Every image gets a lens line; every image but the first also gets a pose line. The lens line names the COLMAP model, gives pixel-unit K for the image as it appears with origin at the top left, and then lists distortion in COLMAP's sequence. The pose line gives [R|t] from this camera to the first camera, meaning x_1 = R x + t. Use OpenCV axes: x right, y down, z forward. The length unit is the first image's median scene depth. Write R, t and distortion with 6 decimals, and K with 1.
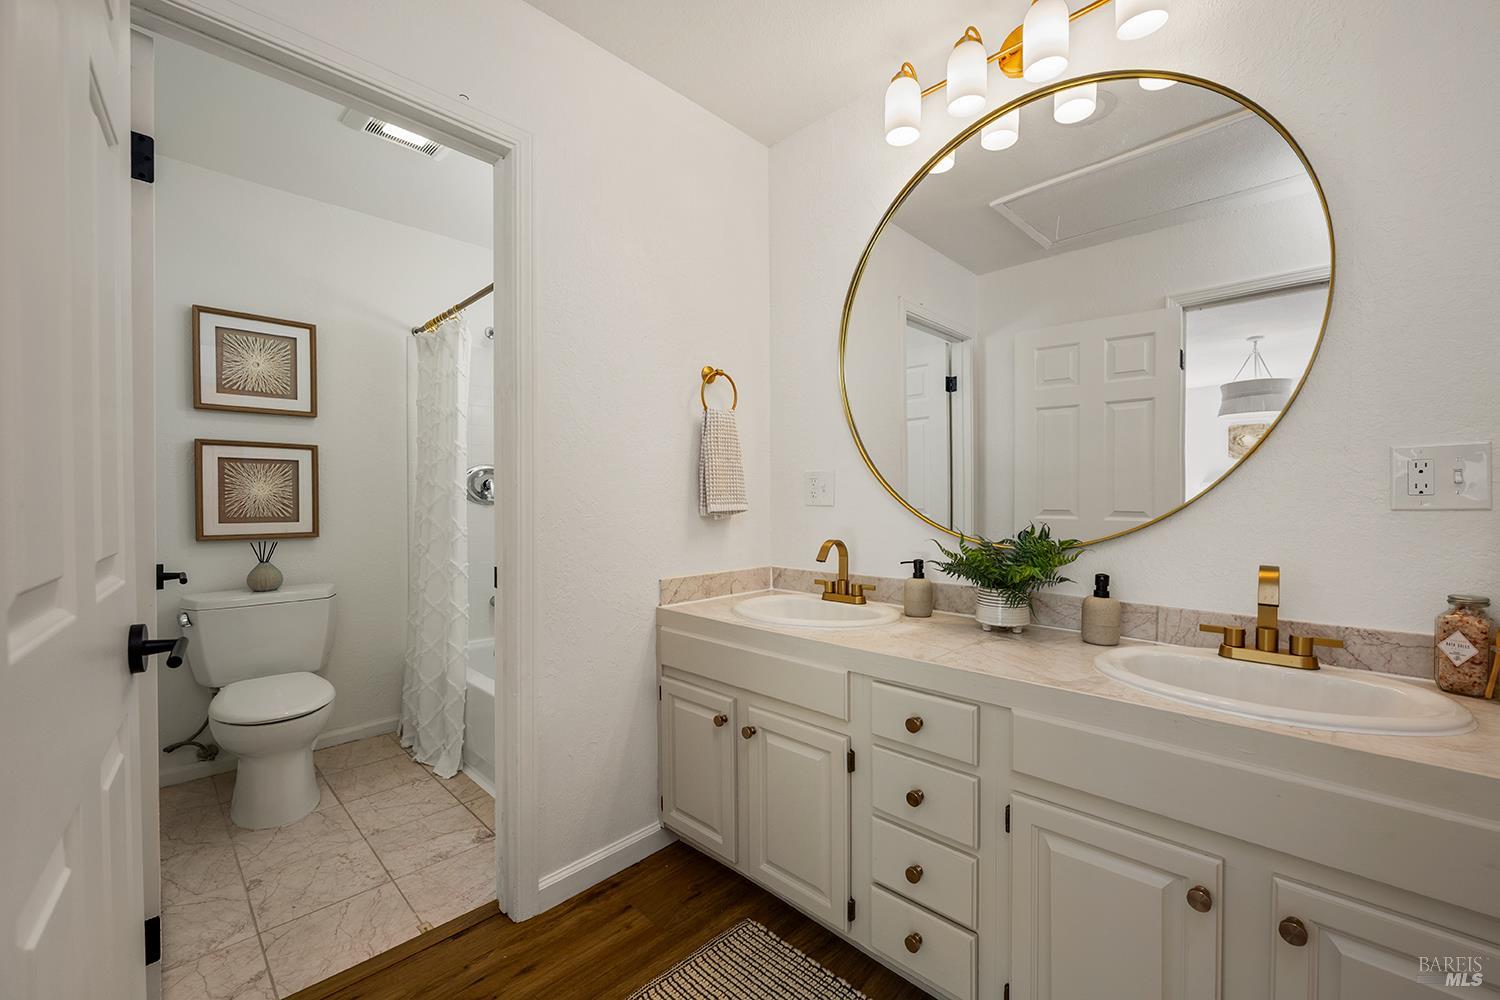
lens RADIAL K [[603.1, 0, 753.8], [0, 603.1, 499.6], [0, 0, 1]] dist [-0.002025, -0.000606]
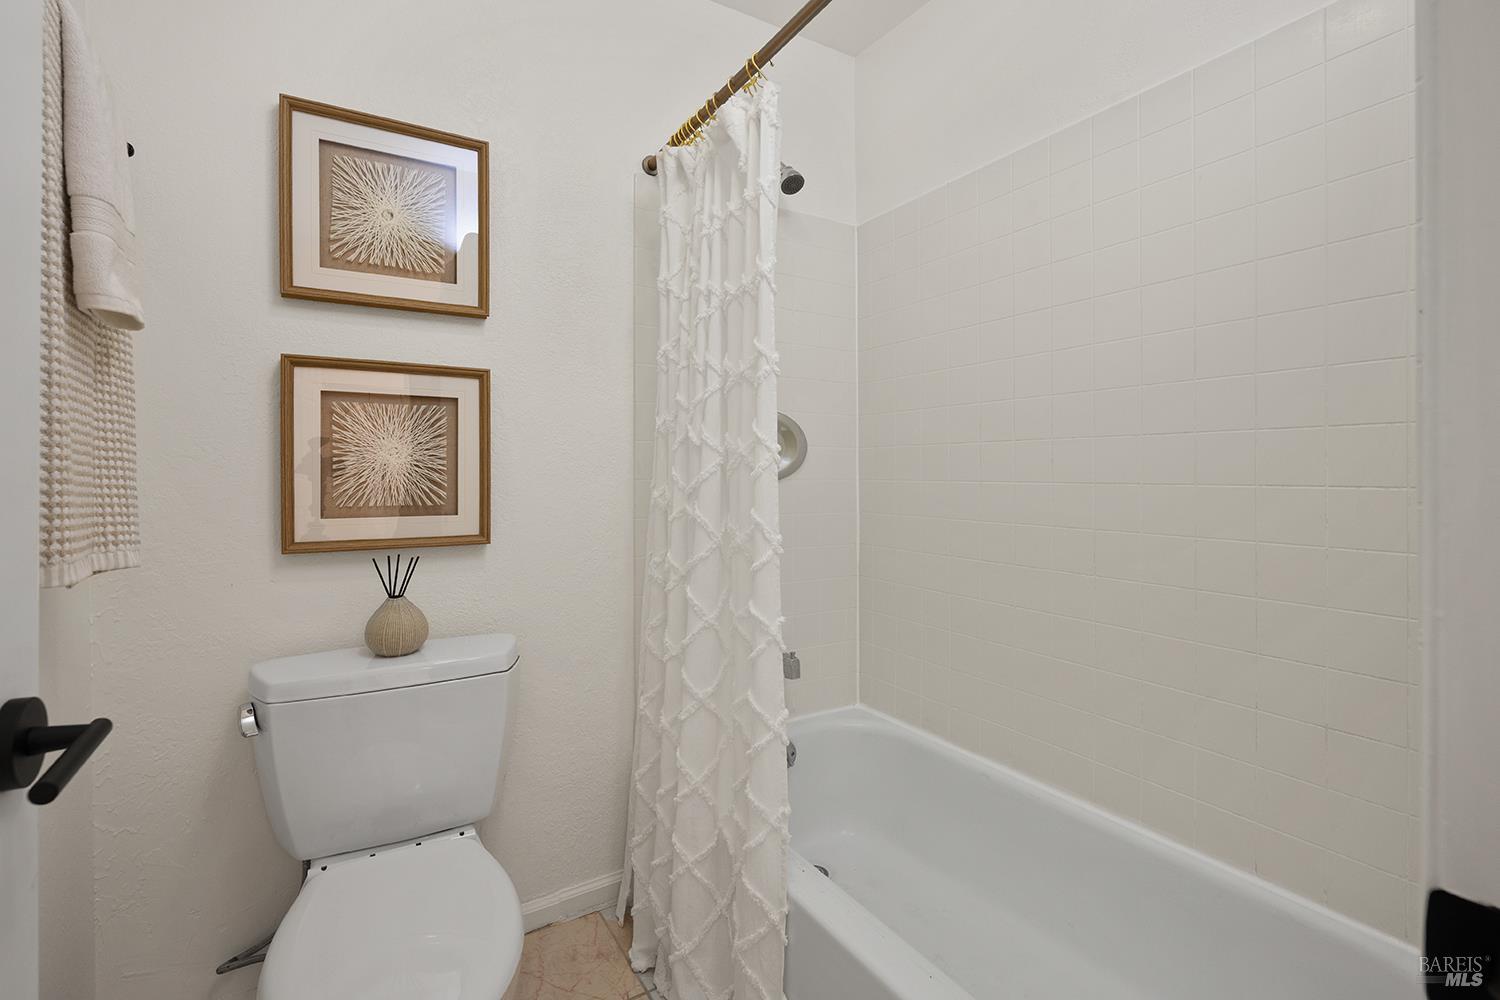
lens RADIAL K [[679.5, 0, 759.3], [0, 679.5, 461.8], [0, 0, 1]] dist [-0.002699, -0.000042]
pose [[0.971327, 0.002071, -0.237736, -0.378785], [-0.003943, 0.999965, -0.007400, -0.006153], [0.237713, 0.008125, 0.971302, 0.514058]]
